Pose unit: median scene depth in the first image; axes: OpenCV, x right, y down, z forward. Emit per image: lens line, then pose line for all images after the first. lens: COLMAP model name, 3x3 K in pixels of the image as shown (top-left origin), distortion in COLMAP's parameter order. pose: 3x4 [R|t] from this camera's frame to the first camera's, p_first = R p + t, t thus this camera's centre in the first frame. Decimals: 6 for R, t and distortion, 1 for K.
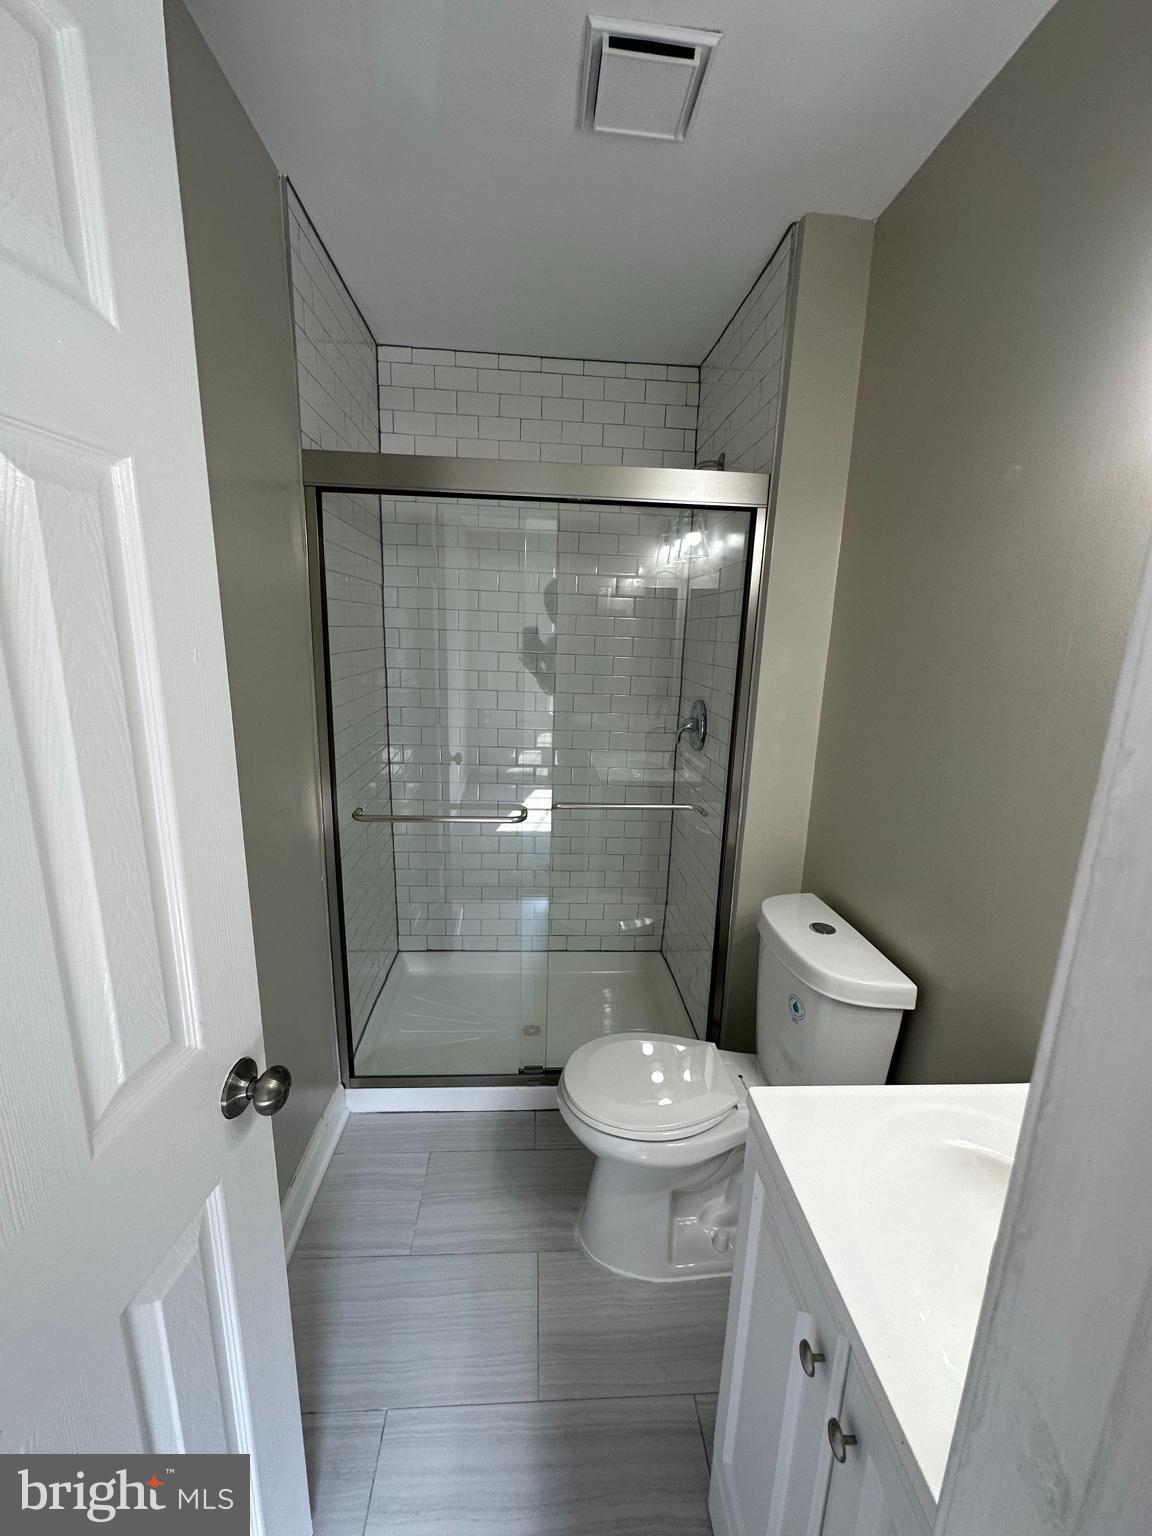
lens RADIAL K [[613.6, 0, 586.7], [0, 613.6, 759.0], [0, 0, 1]] dist [-0.004861, 0.001276]
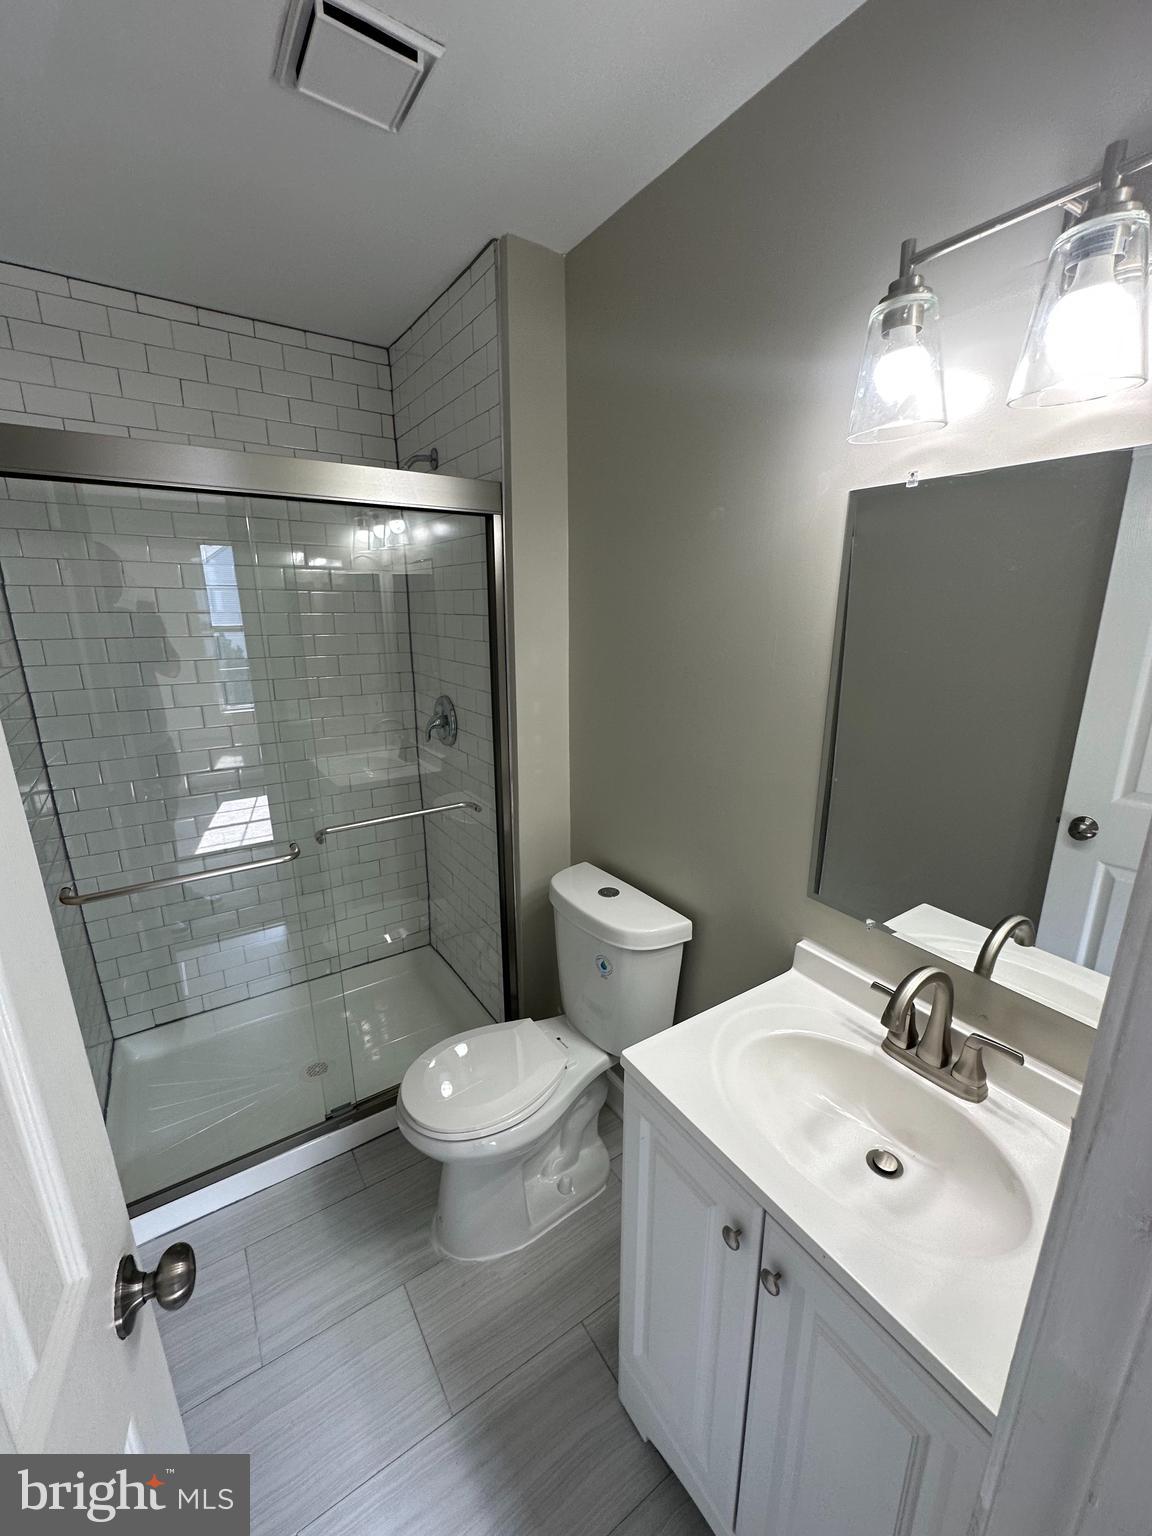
lens RADIAL K [[613.6, 0, 571.4], [0, 613.6, 753.7], [0, 0, 1]] dist [-0.004861, 0.001276]
pose [[0.870080, -0.148583, 0.469983, -0.172779], [0.125716, 0.988845, 0.079880, -0.079659], [-0.476610, -0.010417, 0.879053, 0.013914]]
